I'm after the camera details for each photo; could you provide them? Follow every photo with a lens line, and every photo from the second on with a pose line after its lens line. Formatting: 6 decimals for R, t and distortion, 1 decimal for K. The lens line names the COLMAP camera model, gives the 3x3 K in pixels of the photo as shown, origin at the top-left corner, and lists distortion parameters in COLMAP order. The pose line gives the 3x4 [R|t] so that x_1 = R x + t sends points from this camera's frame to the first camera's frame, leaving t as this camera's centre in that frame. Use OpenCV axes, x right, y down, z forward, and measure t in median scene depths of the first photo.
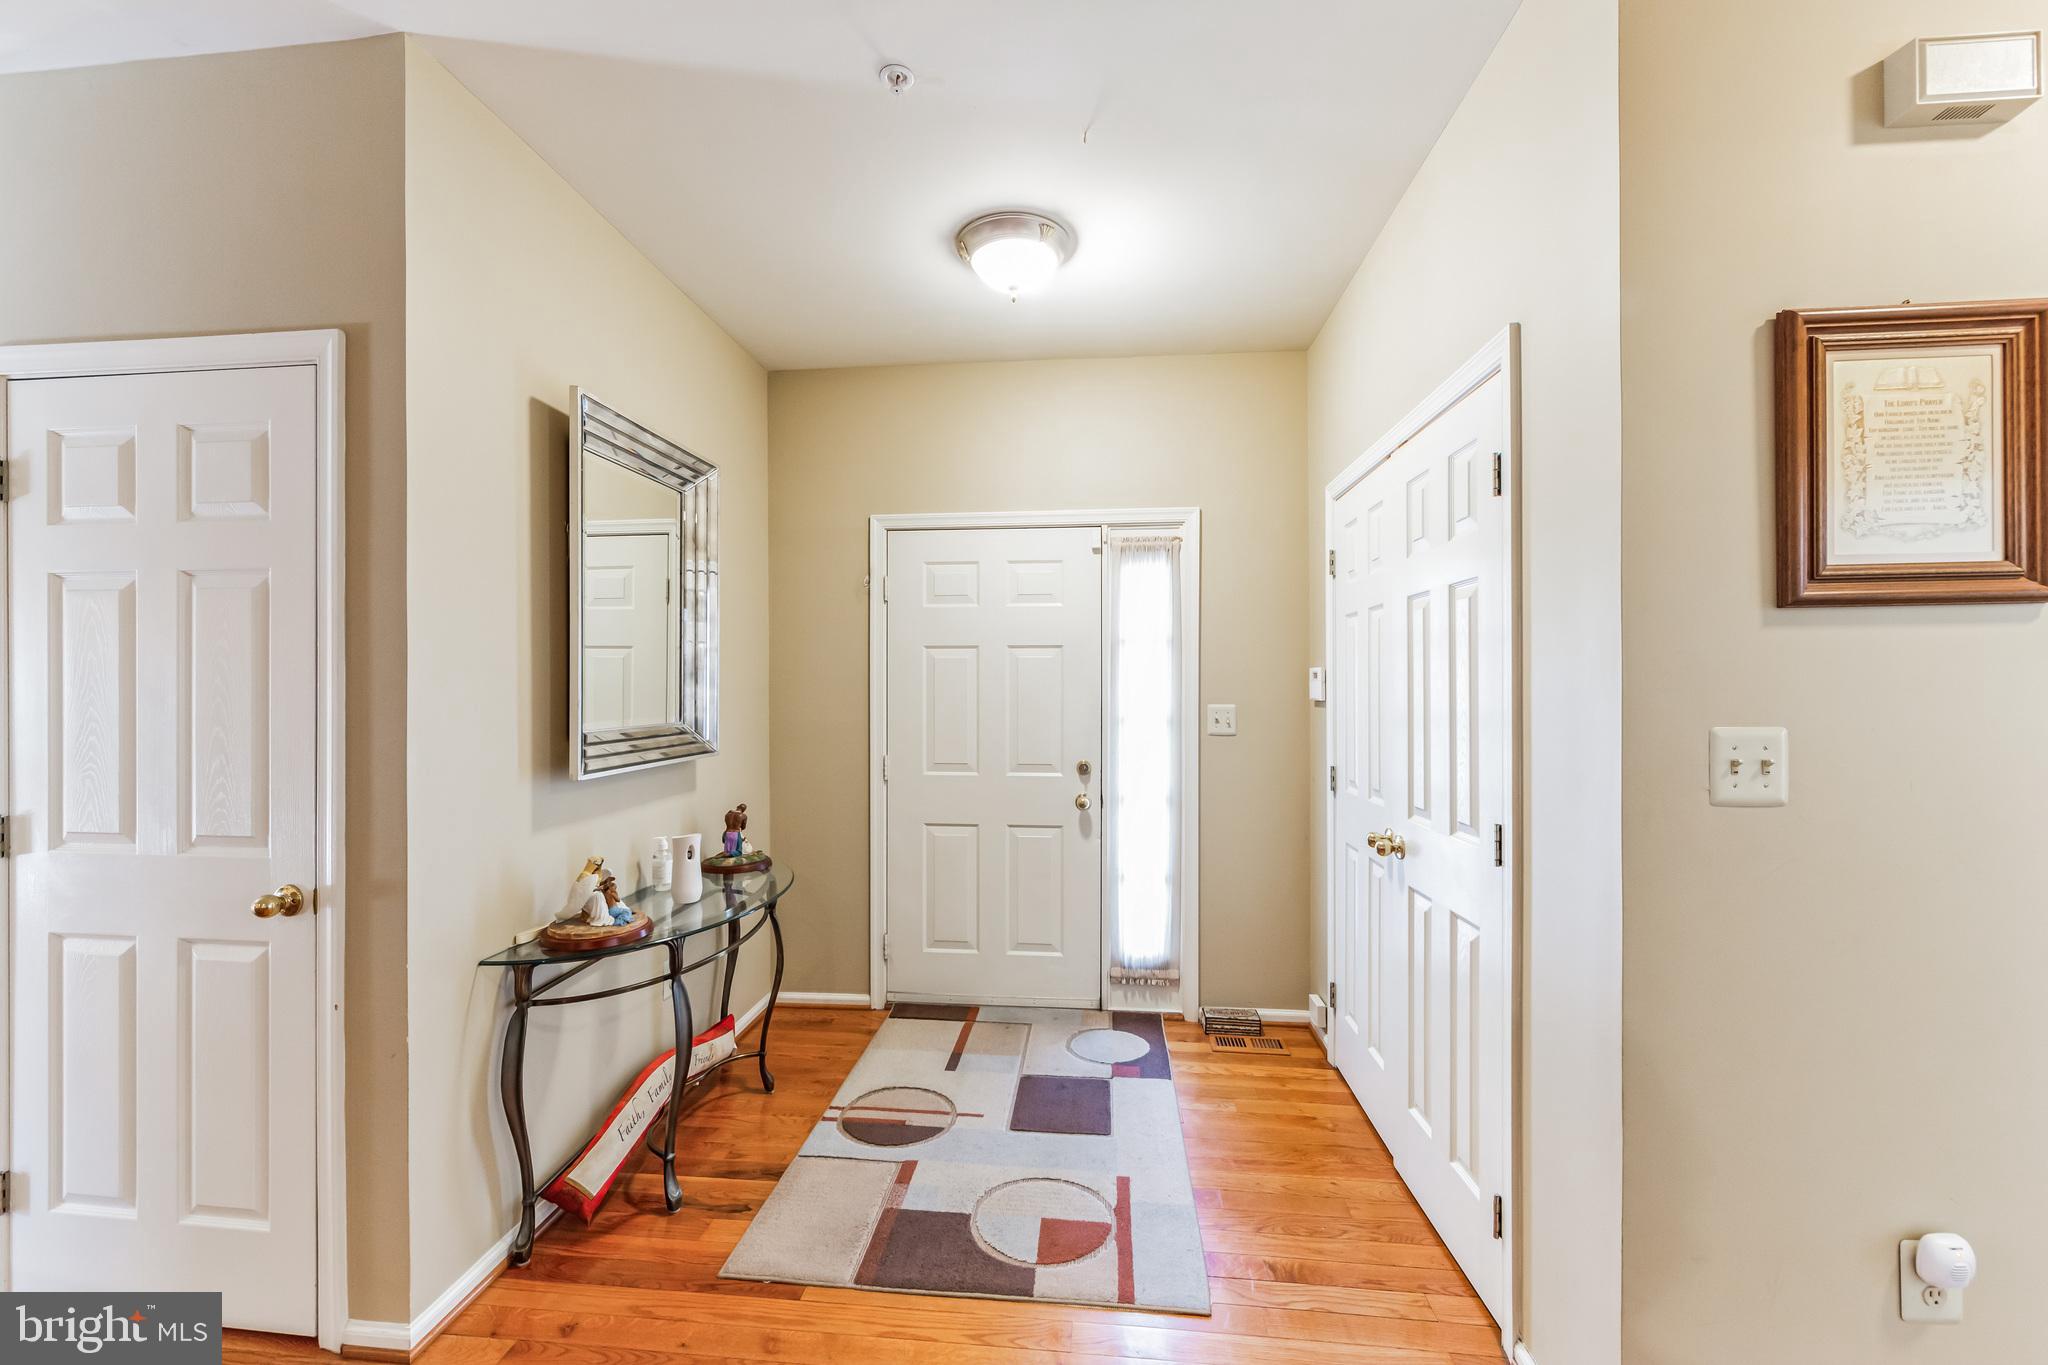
lens RADIAL K [[988.1, 0, 951.7], [0, 988.1, 687.9], [0, 0, 1]] dist [0.000551, 0.000493]
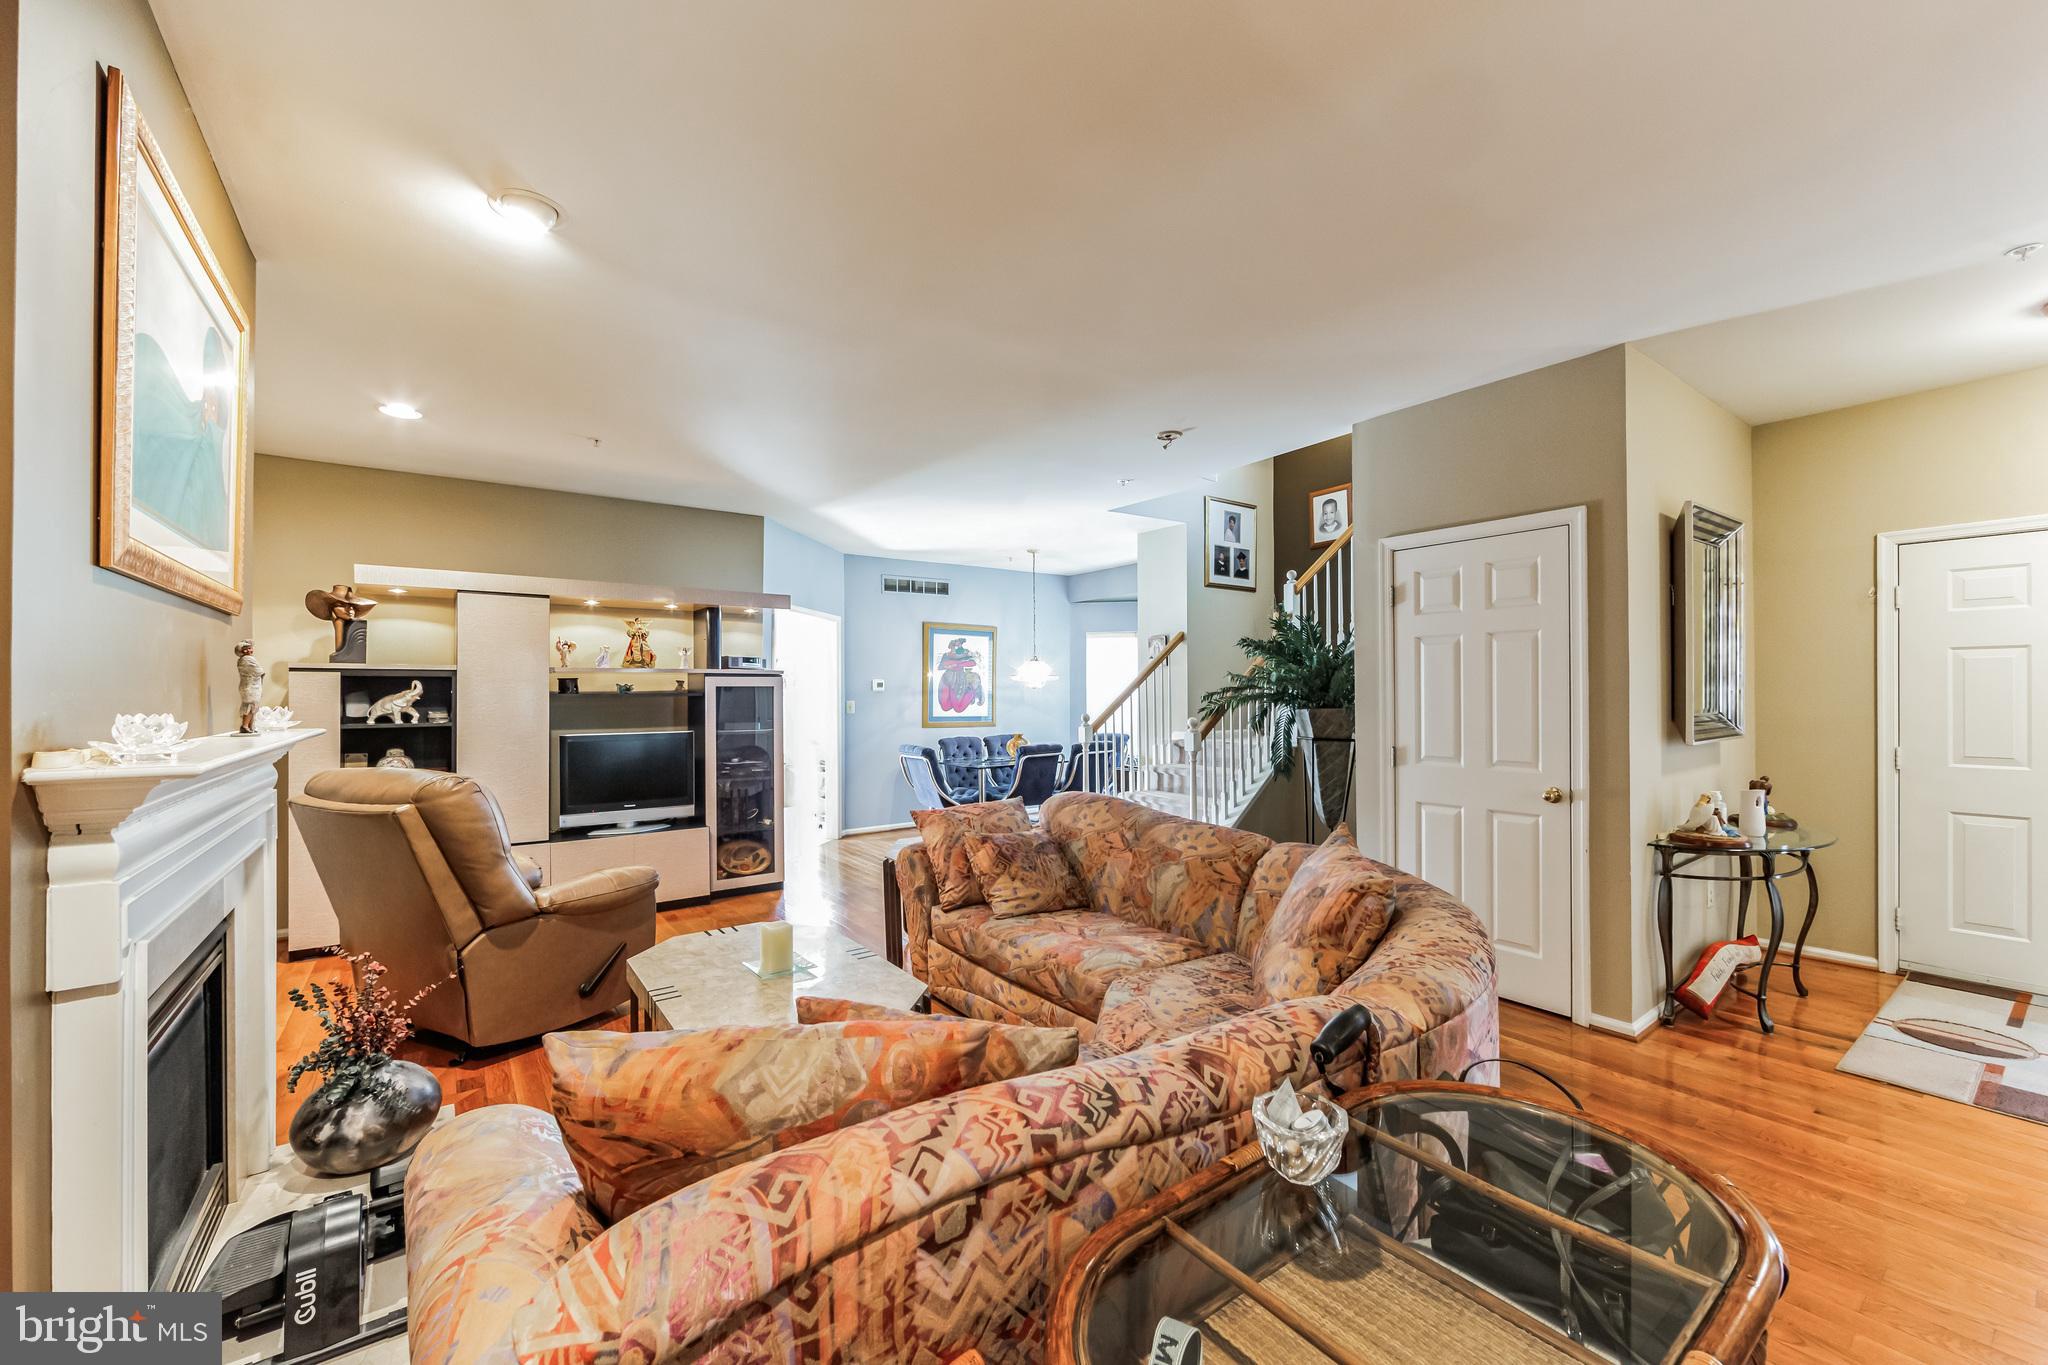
lens RADIAL K [[807.8, 0, 1027.1], [0, 807.8, 691.6], [0, 0, 1]] dist [-0.001453, -0.000158]
pose [[0.687945, -0.001379, -0.725762, -0.158217], [0.005672, 0.999978, 0.003476, -0.004640], [0.725741, -0.006508, 0.687937, -0.644643]]
